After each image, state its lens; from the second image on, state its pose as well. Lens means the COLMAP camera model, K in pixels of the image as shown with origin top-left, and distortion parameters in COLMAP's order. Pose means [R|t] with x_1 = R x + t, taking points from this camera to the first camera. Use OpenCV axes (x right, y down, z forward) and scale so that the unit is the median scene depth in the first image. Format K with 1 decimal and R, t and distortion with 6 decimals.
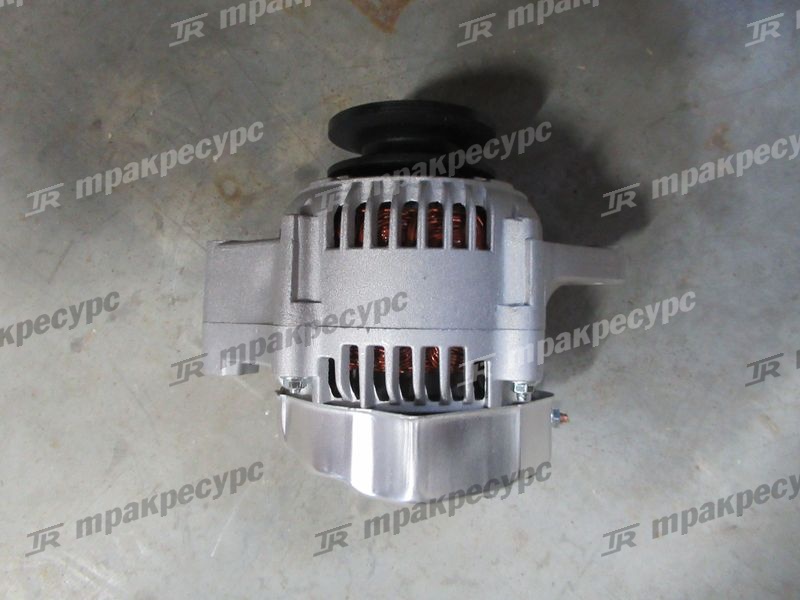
lens RADIAL K [[1071.6, 0, 400.0], [0, 1071.6, 300.0], [0, 0, 1]] dist [0.027172, 0.018730]
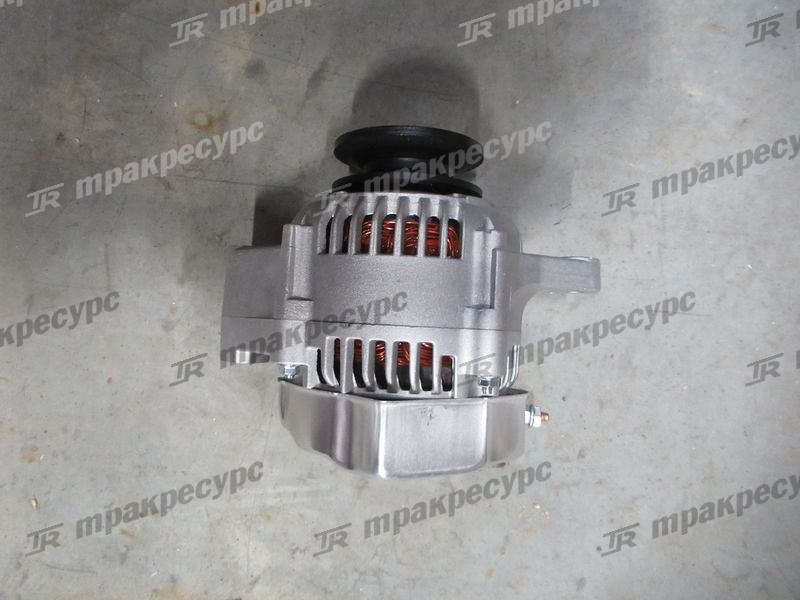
lens RADIAL K [[1071.6, 0, 400.0], [0, 1071.6, 300.0], [0, 0, 1]] dist [0.027172, 0.018730]
pose [[0.951755, 0.032914, -0.305088, 0.368800], [-0.035397, 0.999370, -0.002606, 0.002040], [0.304810, 0.013280, 0.952320, -0.088574]]
